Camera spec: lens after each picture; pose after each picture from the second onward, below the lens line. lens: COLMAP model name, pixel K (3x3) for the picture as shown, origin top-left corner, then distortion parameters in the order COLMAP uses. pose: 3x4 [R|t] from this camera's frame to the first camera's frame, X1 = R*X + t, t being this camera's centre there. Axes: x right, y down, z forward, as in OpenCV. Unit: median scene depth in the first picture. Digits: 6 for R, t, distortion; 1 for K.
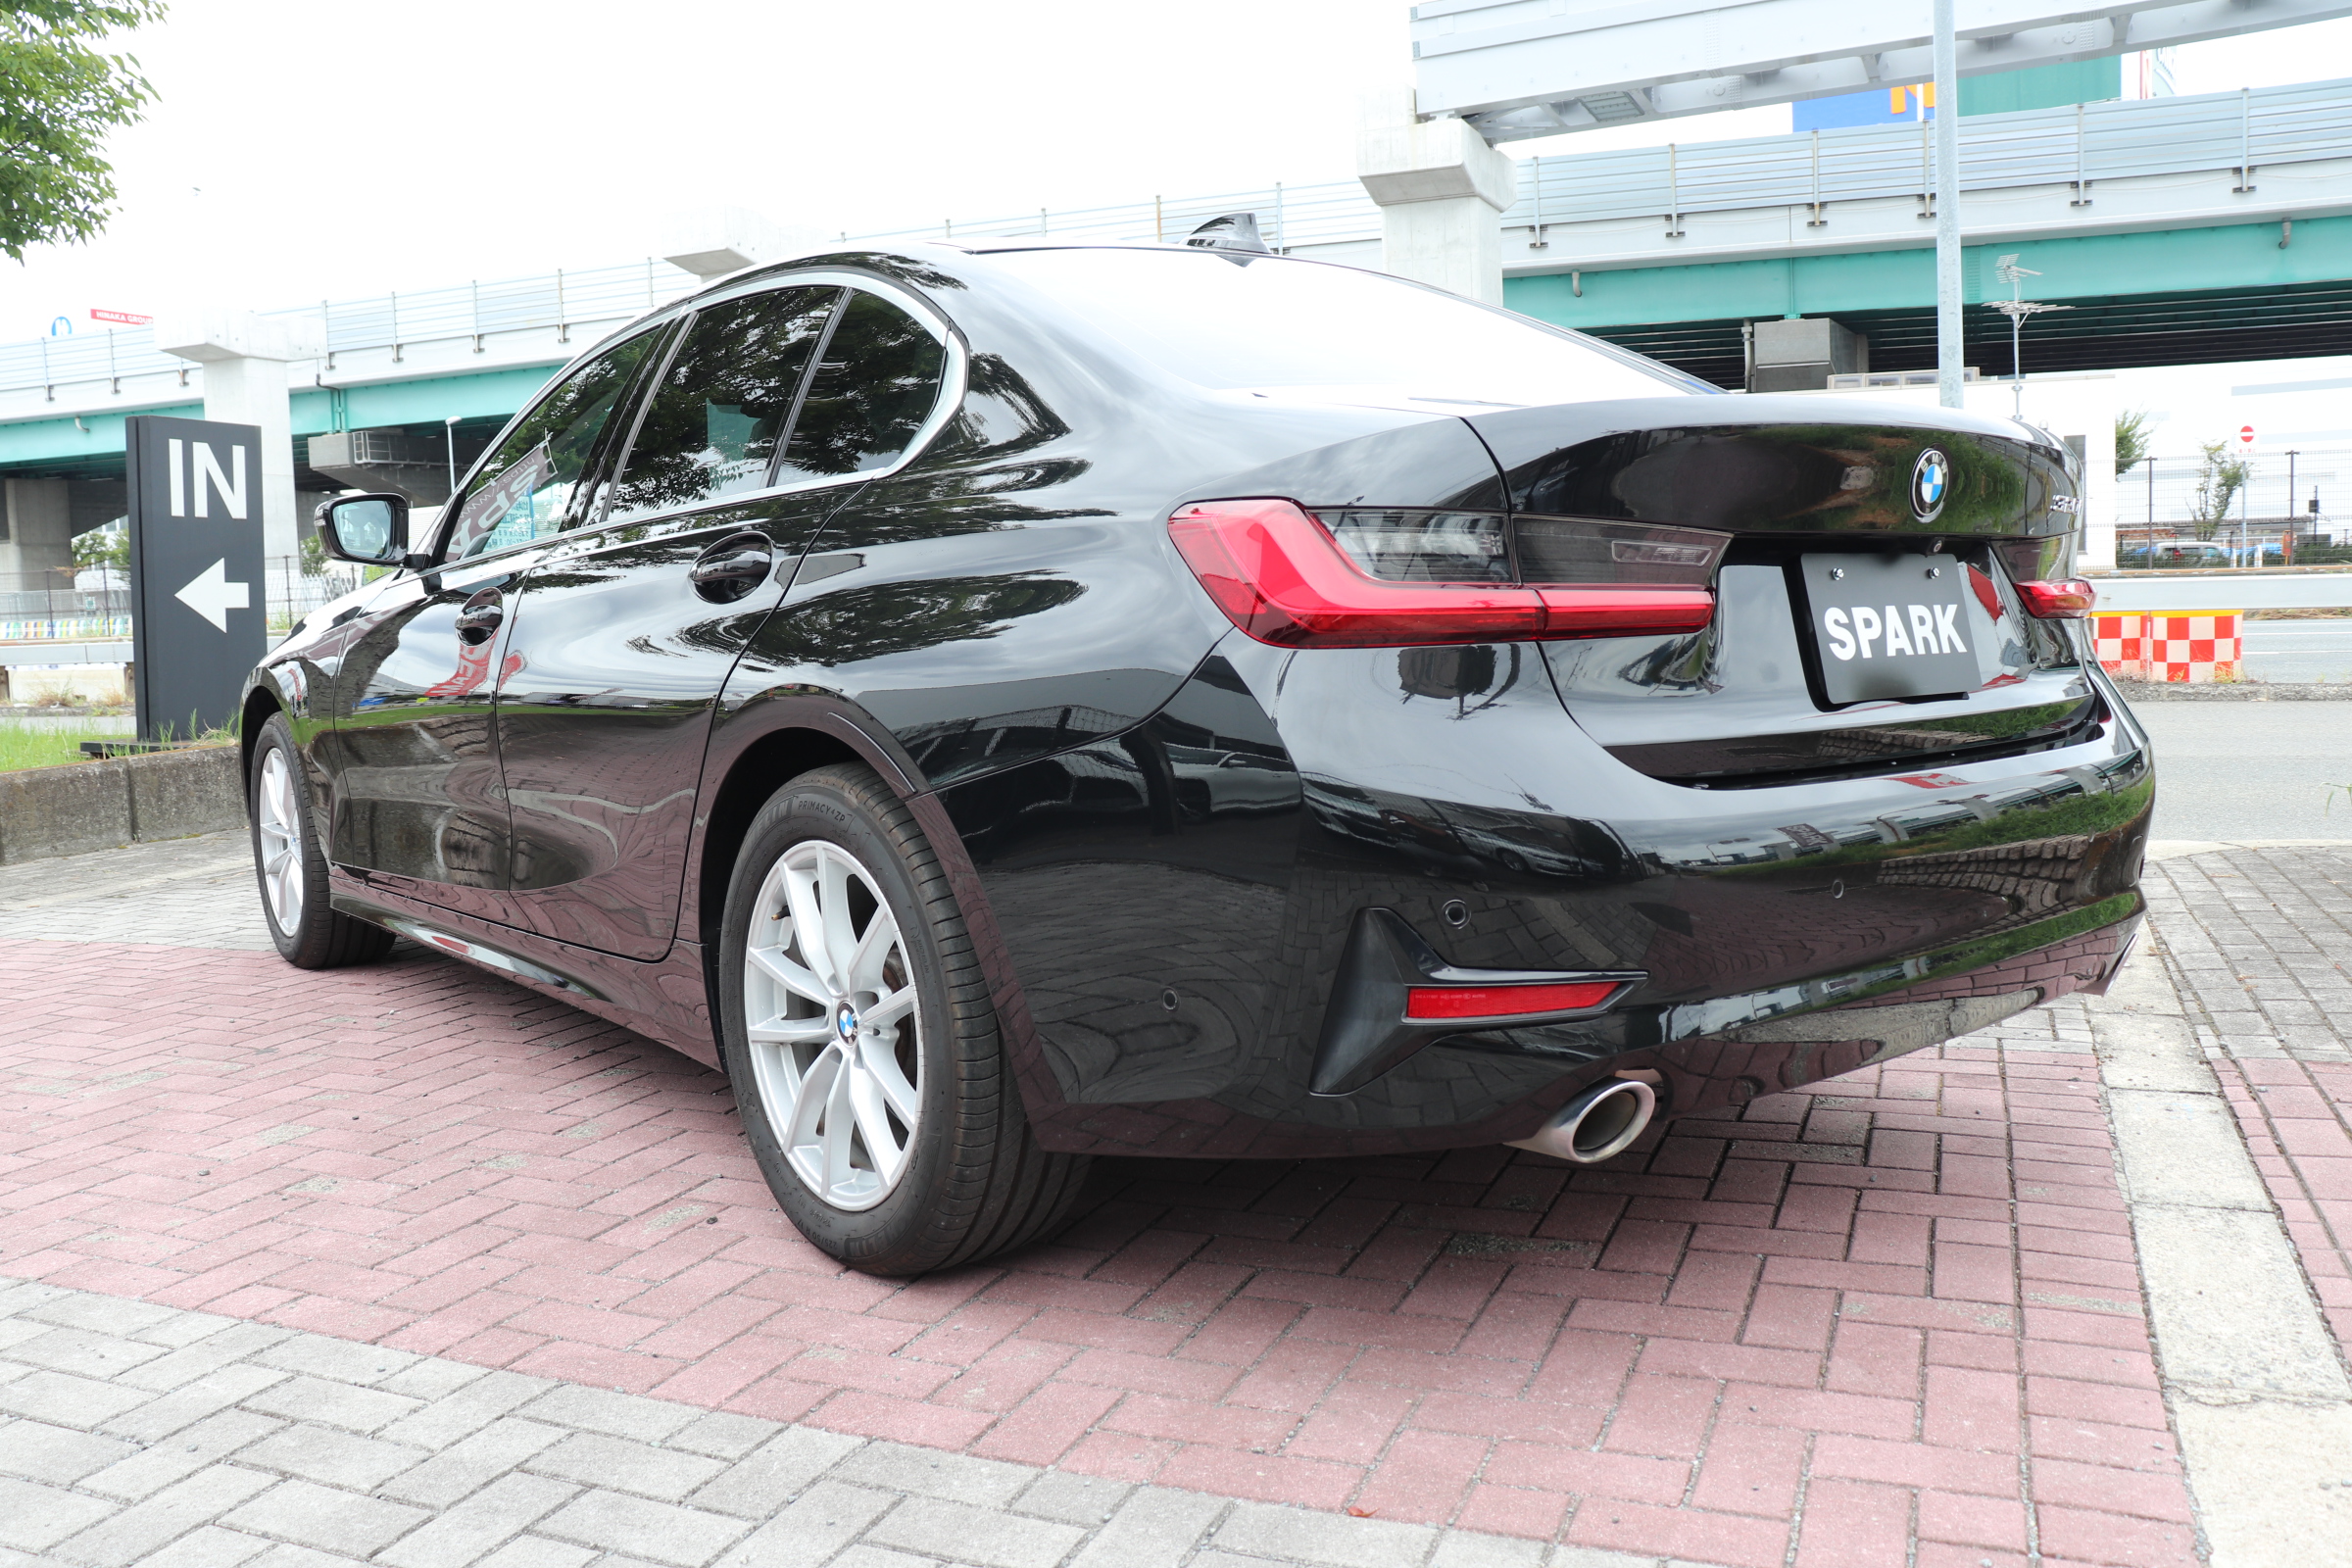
lens RADIAL K [[1877.1, 0, 1188.4], [0, 1877.1, 735.8], [0, 0, 1]] dist [-0.065572, 0.002284]
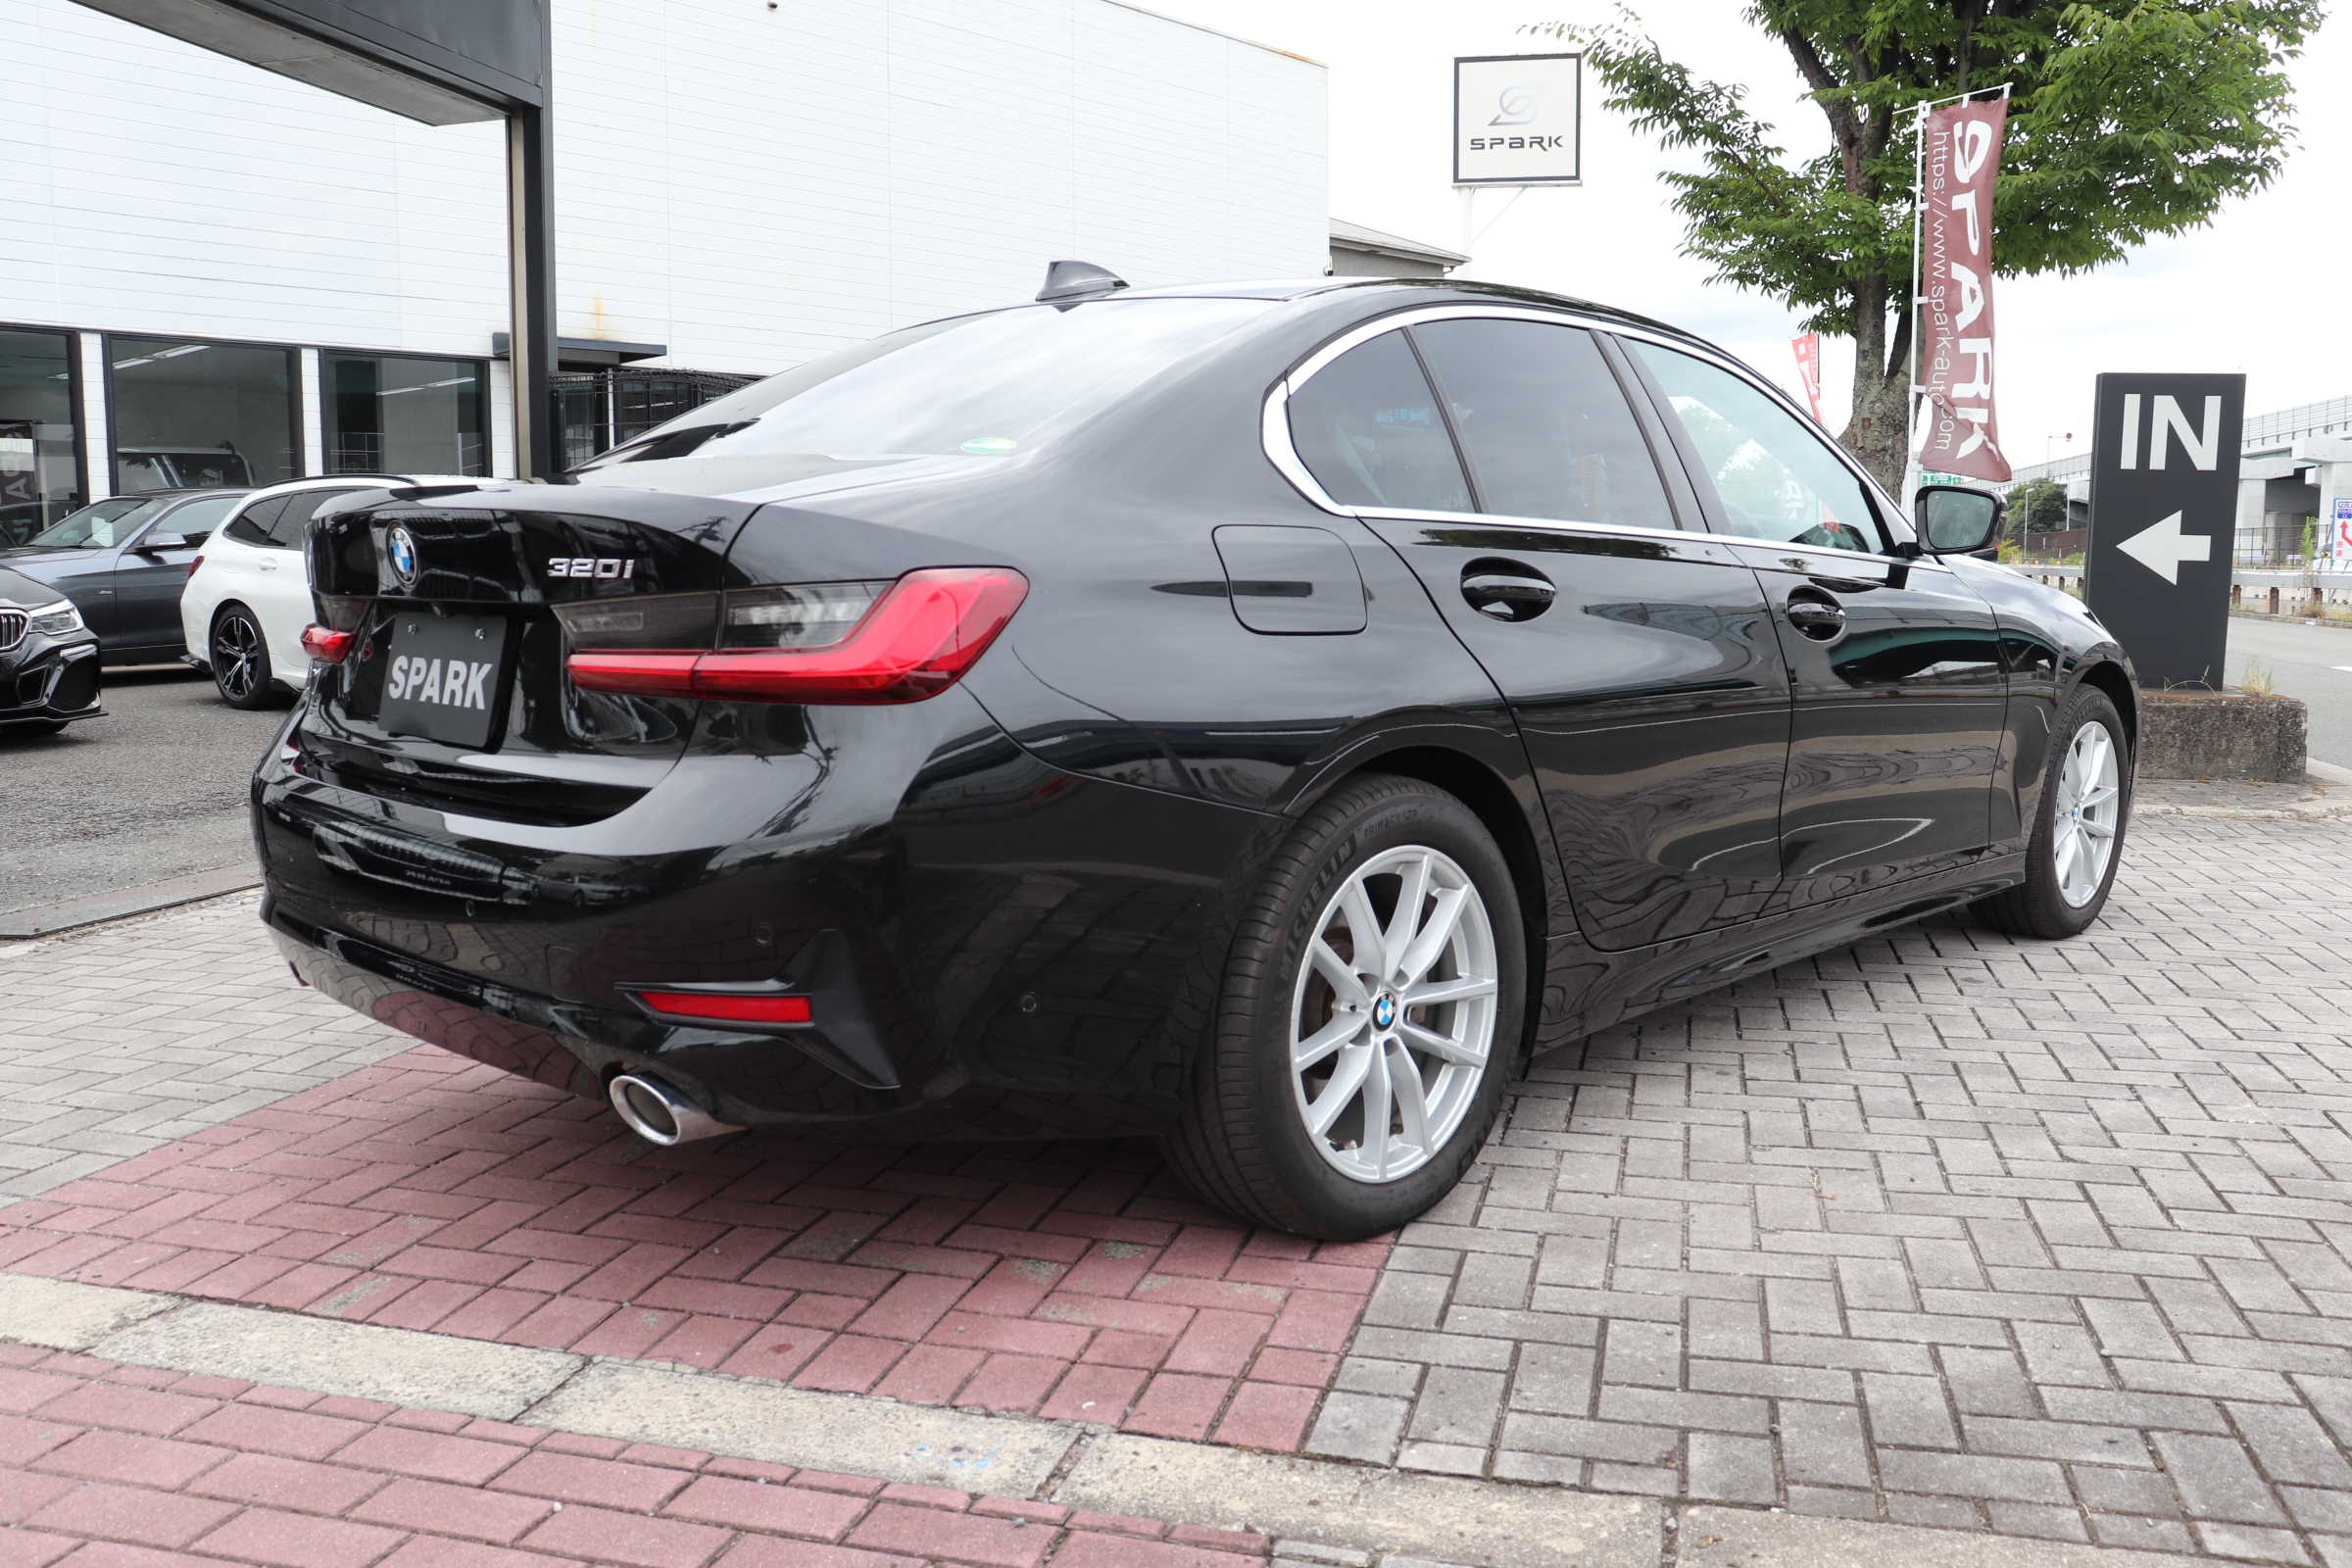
lens RADIAL K [[1888.3, 0, 1176.0], [0, 1888.3, 784.0], [0, 0, 1]] dist [-0.057520, -0.002243]
pose [[0.124131, 0.146110, -0.981450, 1.551813], [-0.073549, 0.987733, 0.137743, -0.182941], [0.989536, 0.055087, 0.133355, 1.276386]]
